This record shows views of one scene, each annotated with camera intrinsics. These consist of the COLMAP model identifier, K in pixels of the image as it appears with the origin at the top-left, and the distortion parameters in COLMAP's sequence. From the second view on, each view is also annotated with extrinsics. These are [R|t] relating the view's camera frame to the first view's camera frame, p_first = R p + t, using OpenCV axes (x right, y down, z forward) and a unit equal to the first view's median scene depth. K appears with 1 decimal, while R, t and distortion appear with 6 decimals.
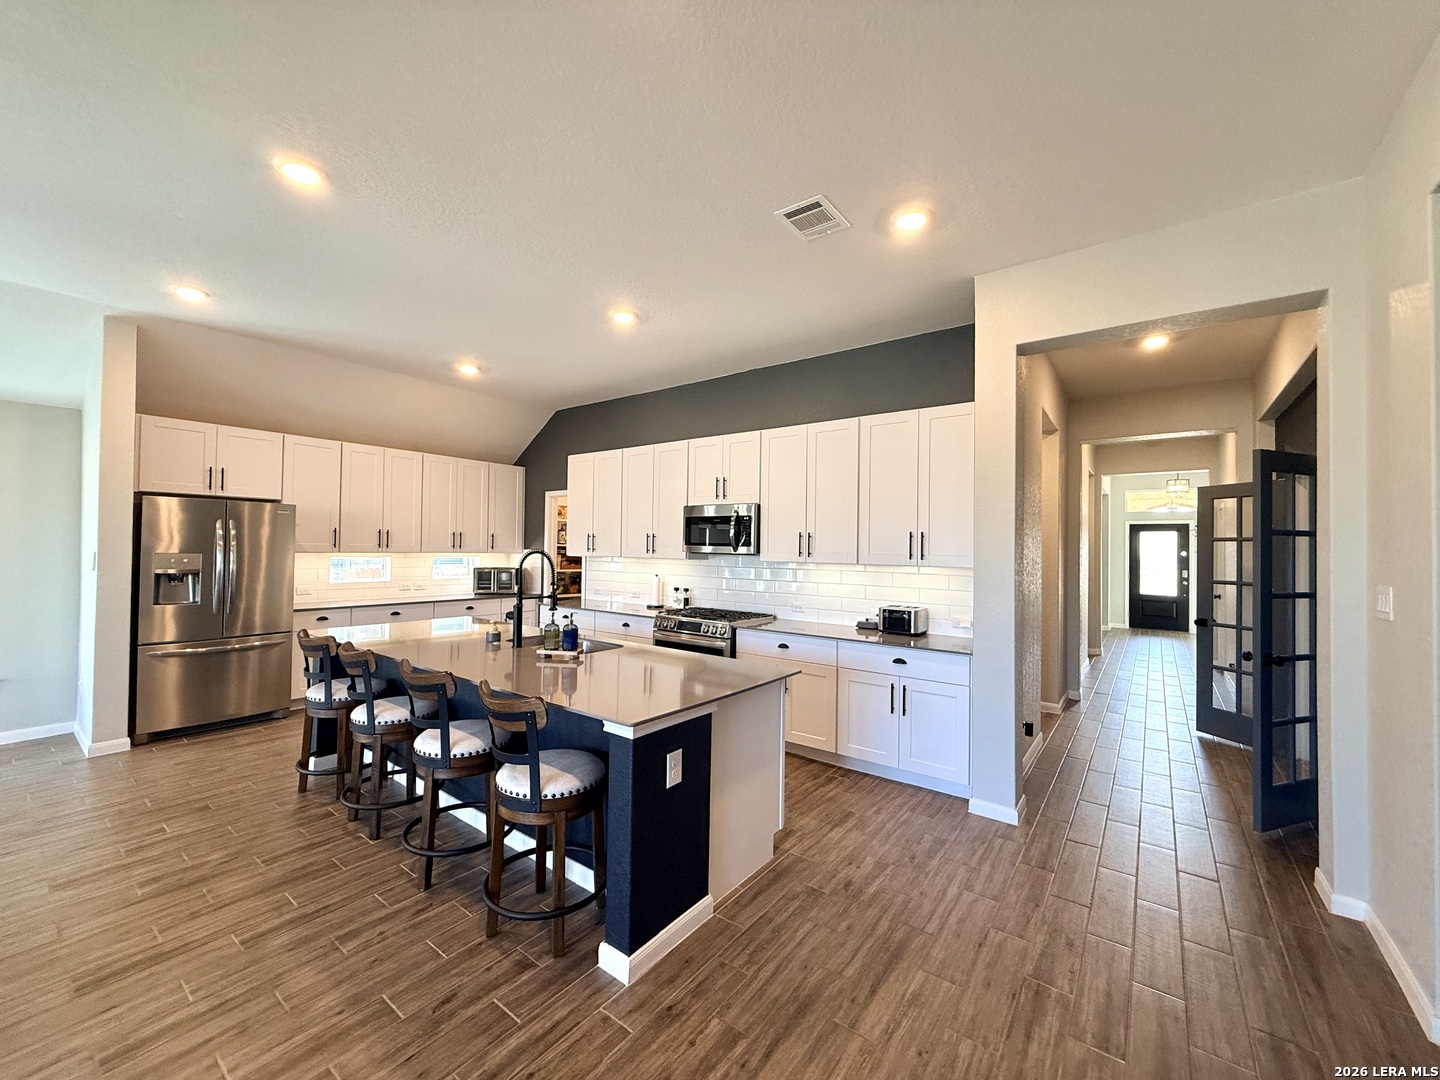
lens RADIAL K [[574.3, 0, 716.1], [0, 574.3, 540.7], [0, 0, 1]] dist [0.003768, -0.000979]
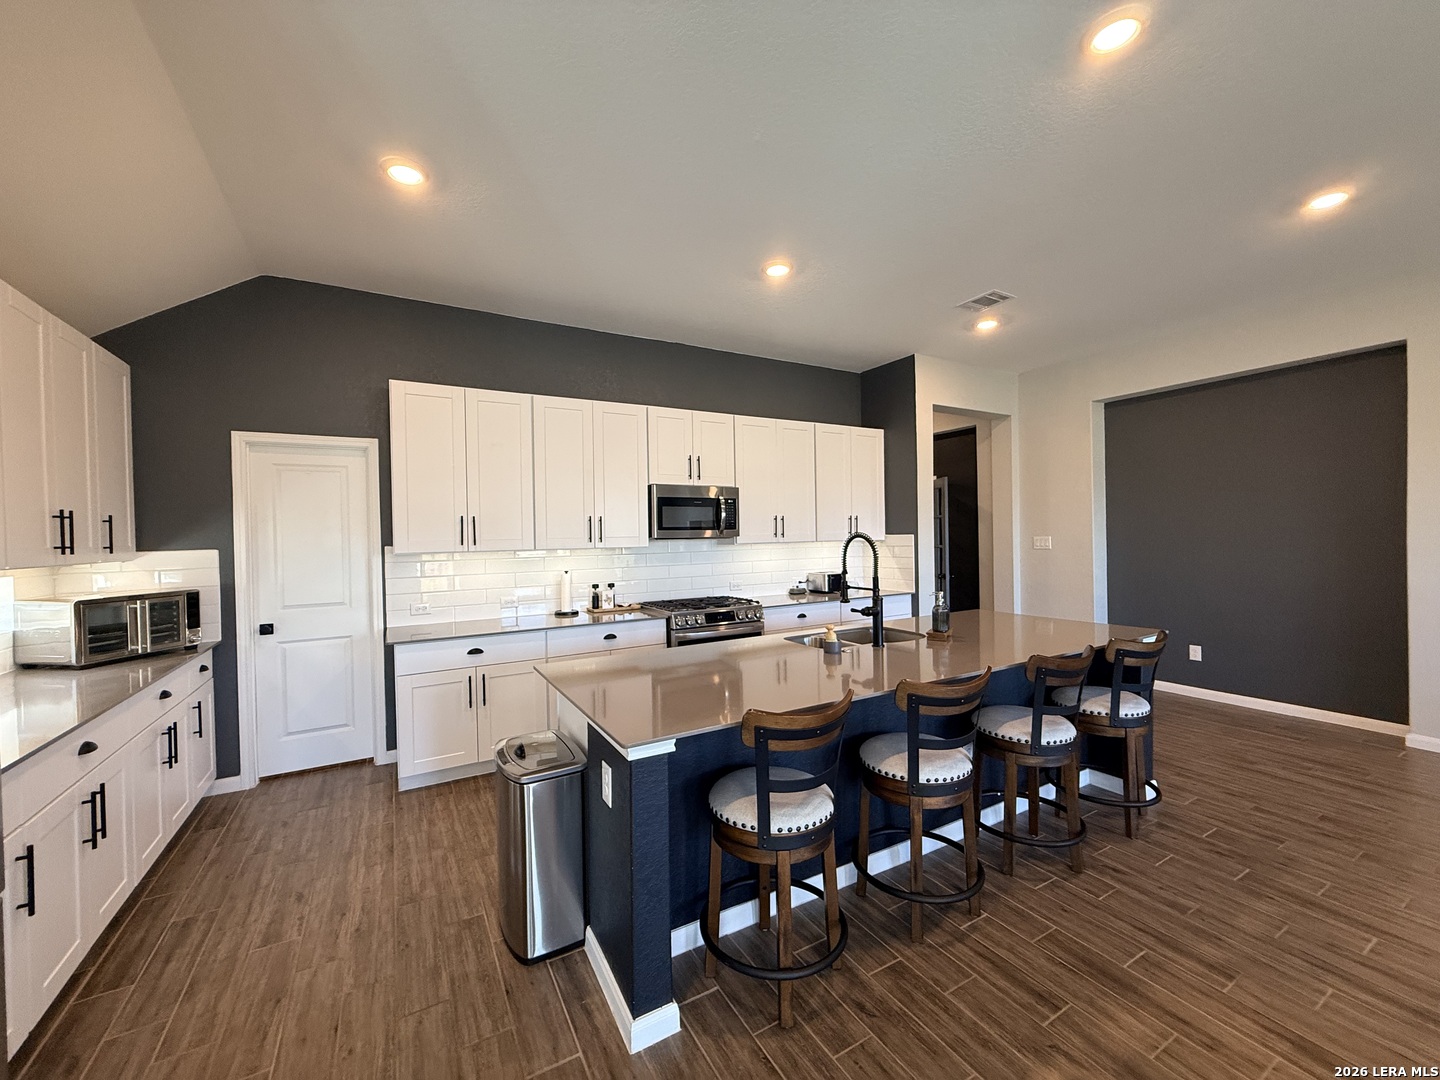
lens RADIAL K [[574.3, 0, 713.8], [0, 574.3, 540.8], [0, 0, 1]] dist [0.003768, -0.000979]
pose [[0.391516, -0.033984, 0.919544, -0.853942], [0.012440, 0.999422, 0.031639, -0.002212], [-0.920087, -0.000948, 0.391712, 0.617145]]
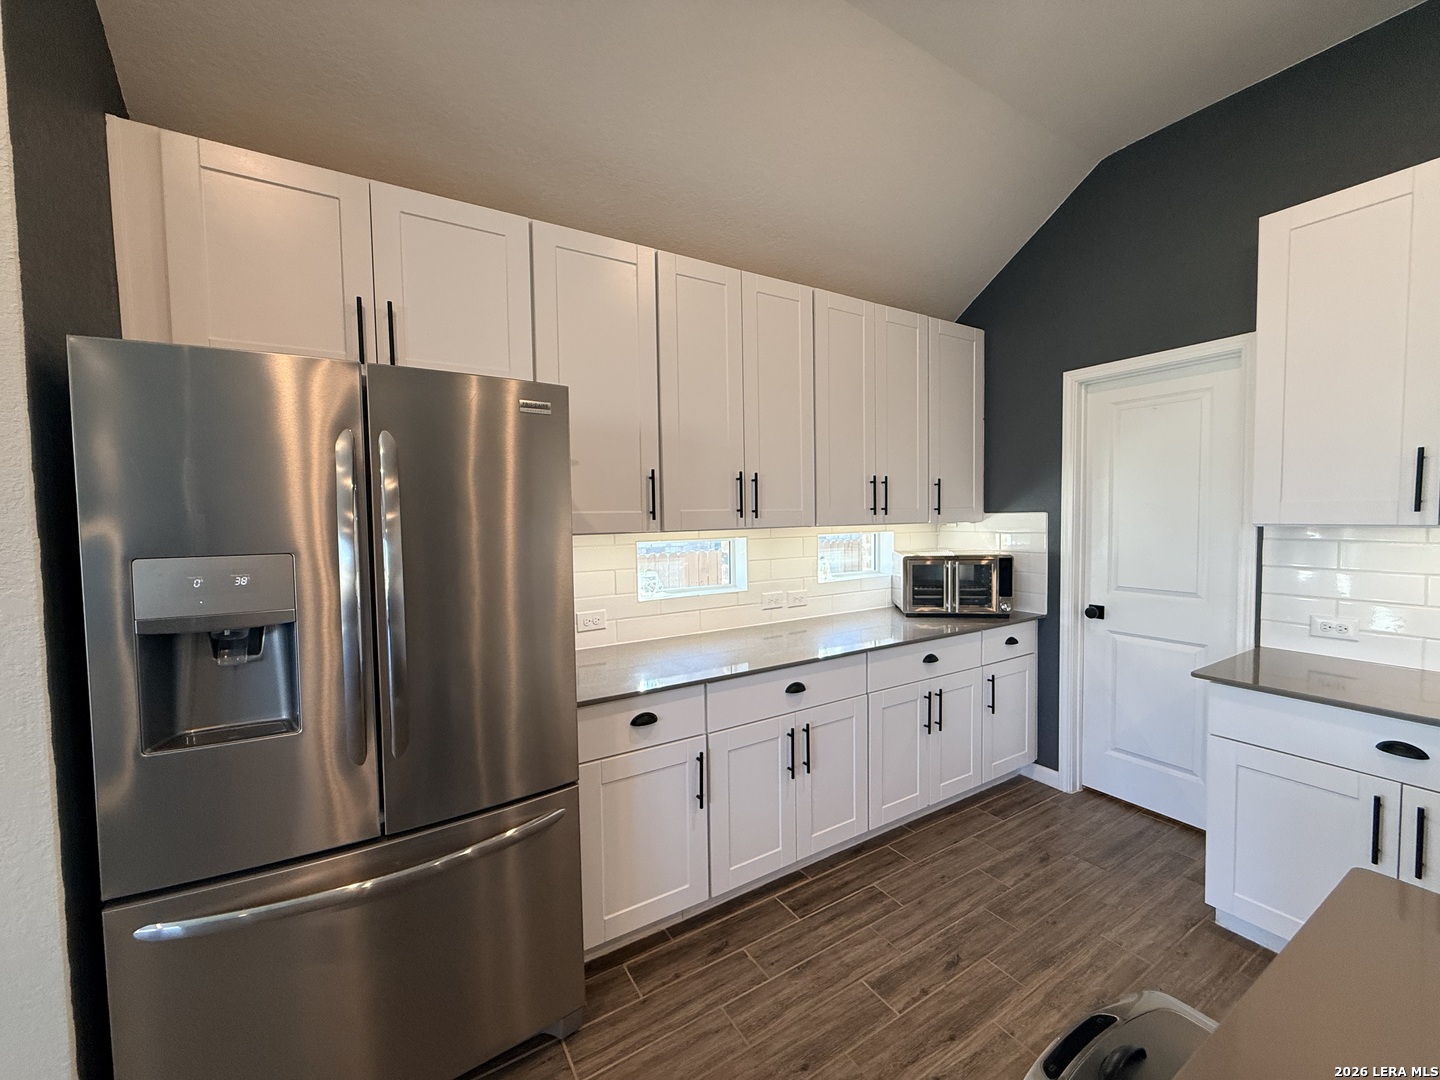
lens RADIAL K [[574.3, 0, 720.8], [0, 574.3, 538.9], [0, 0, 1]] dist [0.003768, -0.000979]
pose [[0.933356, -0.013554, -0.358696, -0.549586], [0.034971, 0.997967, 0.053289, 0.006616], [0.357244, -0.062282, 0.931932, 0.743628]]
